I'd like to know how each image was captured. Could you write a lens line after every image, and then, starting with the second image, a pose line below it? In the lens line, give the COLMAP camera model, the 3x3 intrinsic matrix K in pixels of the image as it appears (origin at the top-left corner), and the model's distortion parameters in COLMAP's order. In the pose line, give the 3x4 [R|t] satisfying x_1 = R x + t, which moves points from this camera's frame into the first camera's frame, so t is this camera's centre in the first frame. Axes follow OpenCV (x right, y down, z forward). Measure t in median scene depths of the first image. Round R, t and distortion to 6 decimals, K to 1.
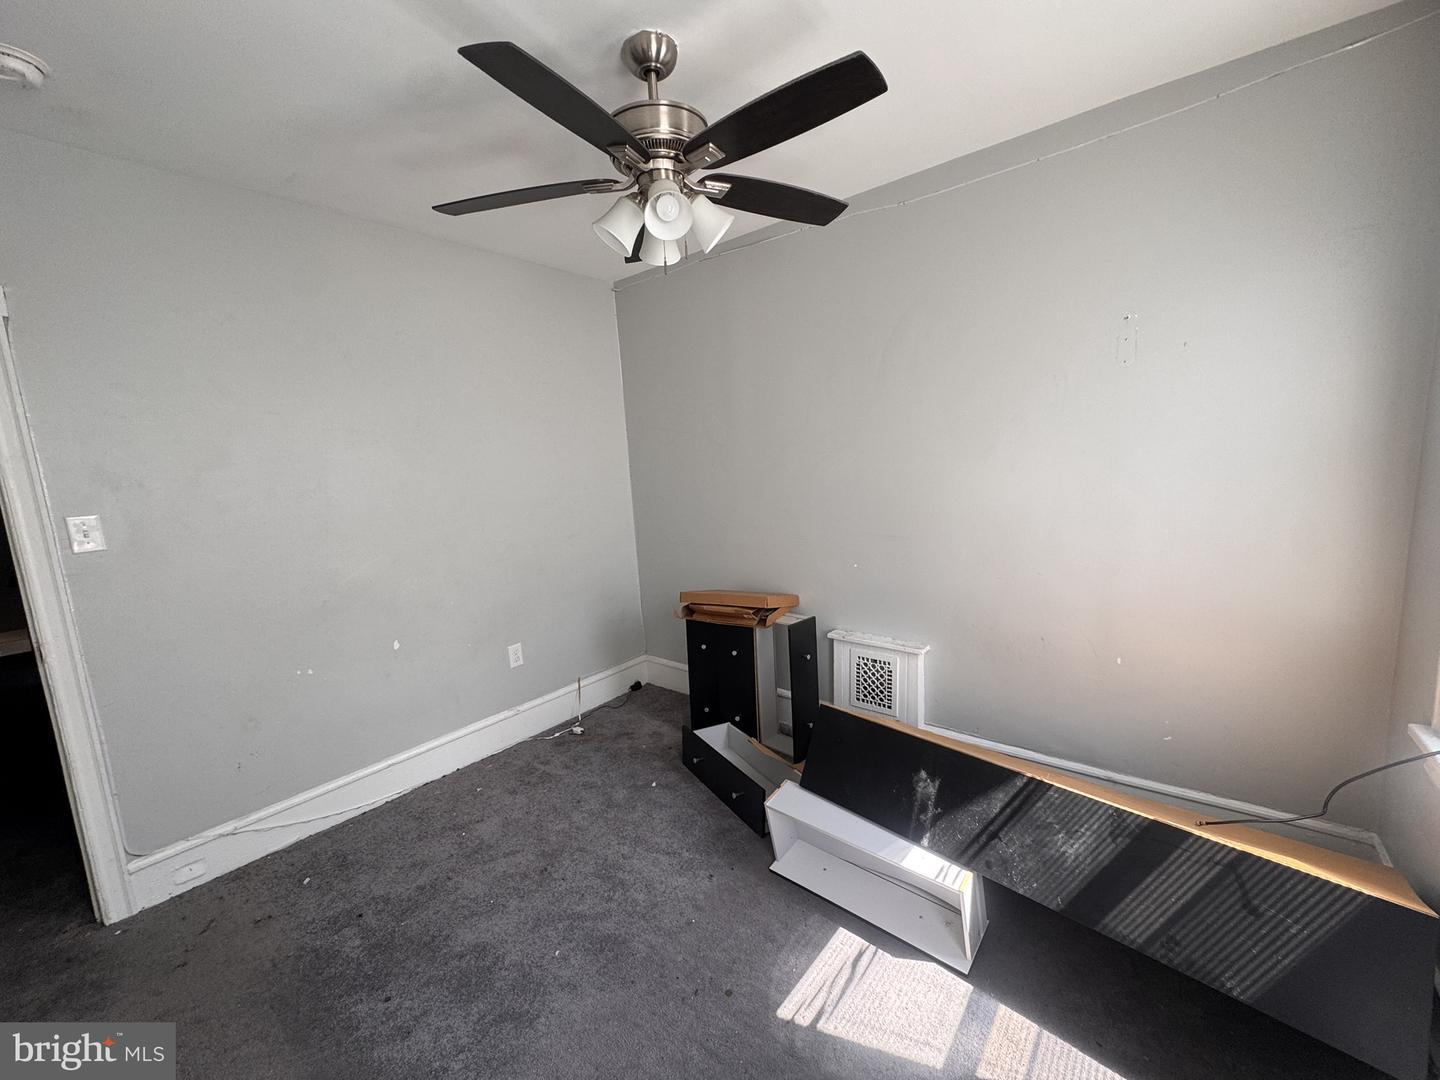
lens RADIAL K [[576.1, 0, 717.8], [0, 576.1, 535.6], [0, 0, 1]] dist [-0.006199, 0.001448]
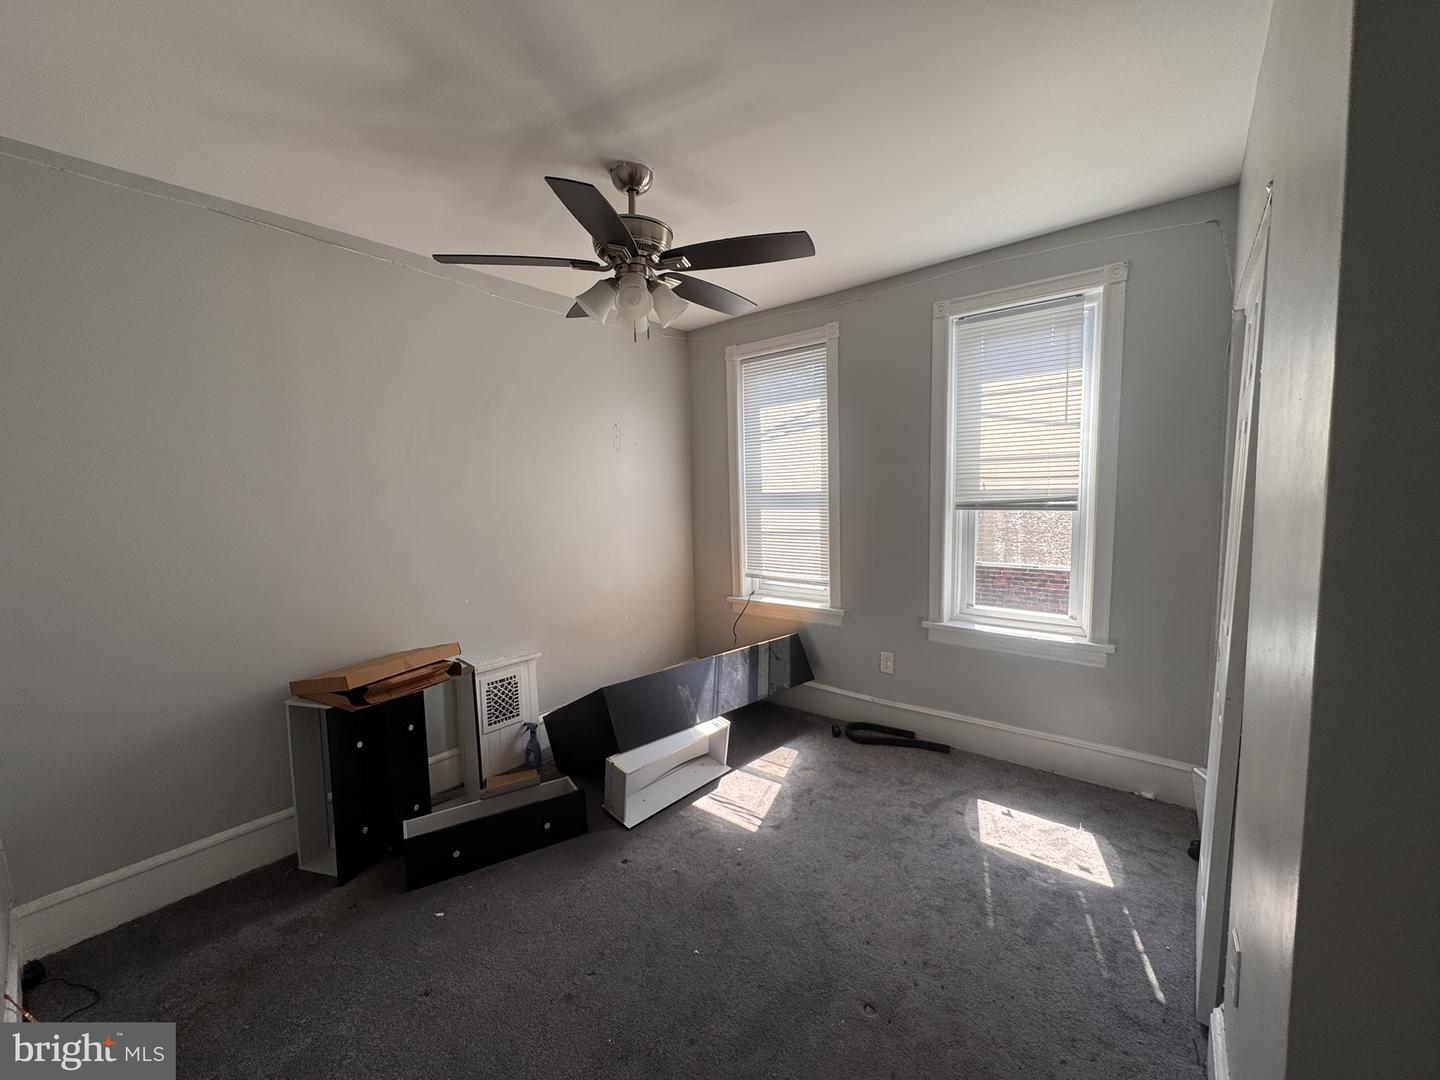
lens RADIAL K [[576.1, 0, 722.8], [0, 576.1, 540.2], [0, 0, 1]] dist [-0.006199, 0.001448]
pose [[-0.023422, -0.033301, 0.999171, -1.268707], [0.150566, 0.987928, 0.036456, -0.038460], [-0.988322, 0.151295, -0.018125, 0.849957]]
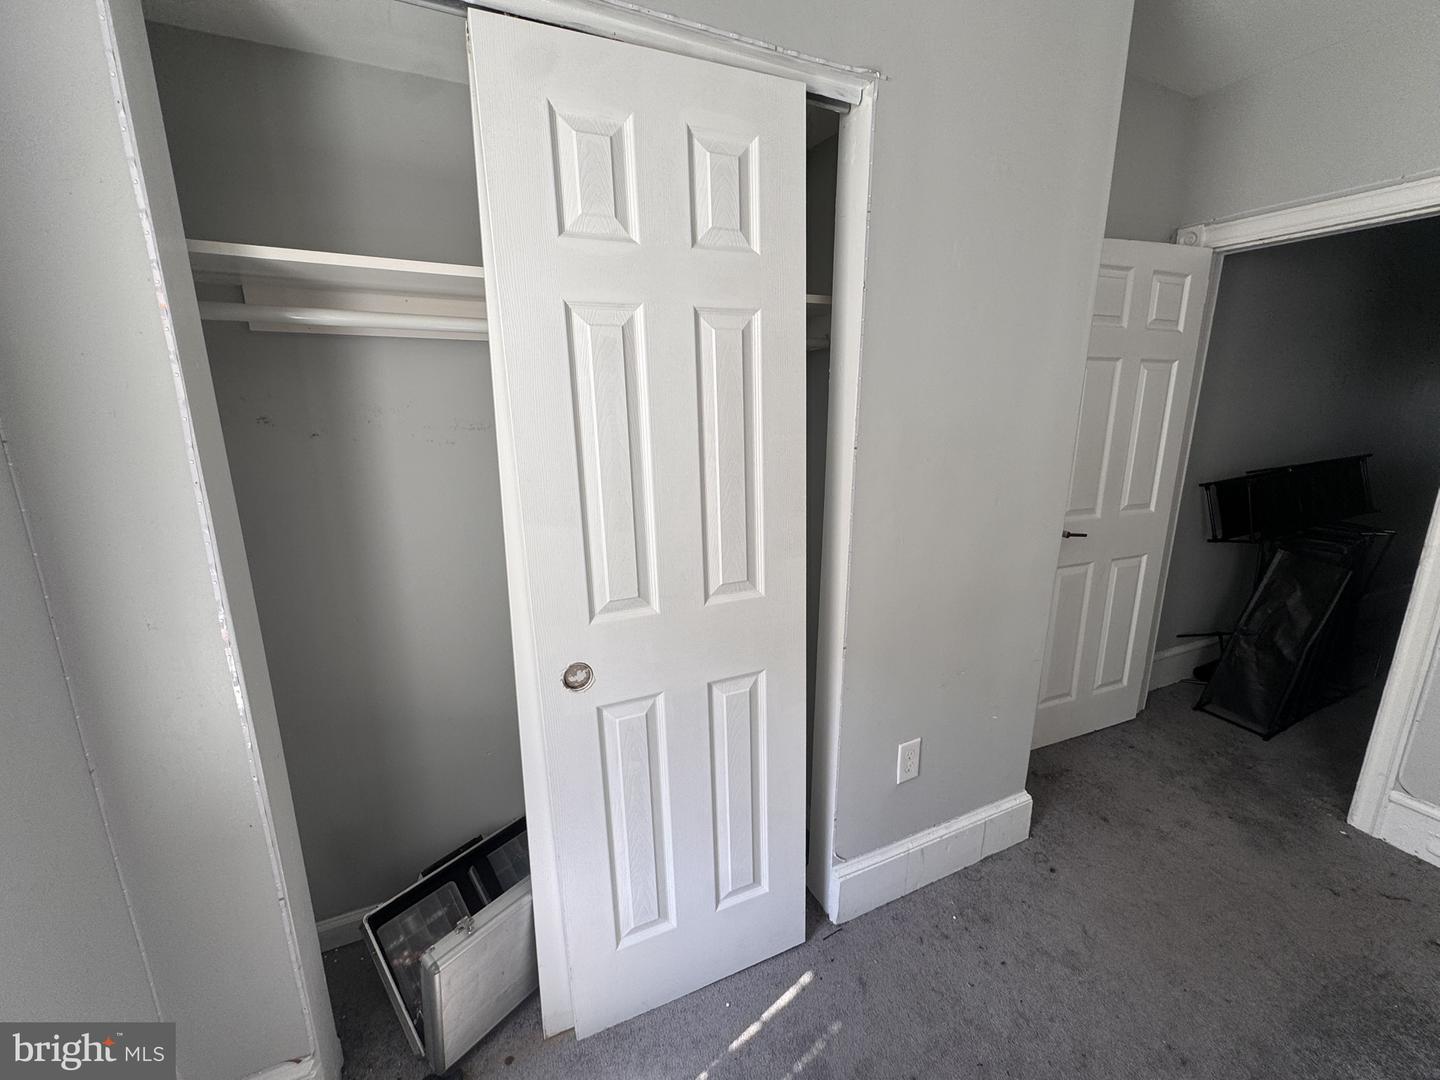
lens RADIAL K [[576.1, 0, 720.4], [0, 576.1, 536.2], [0, 0, 1]] dist [-0.006199, 0.001448]
pose [[-0.437181, 0.251949, -0.863362, 0.205152], [-0.096775, 0.941208, 0.323670, -0.028816], [0.894152, 0.225054, -0.387096, 0.319827]]
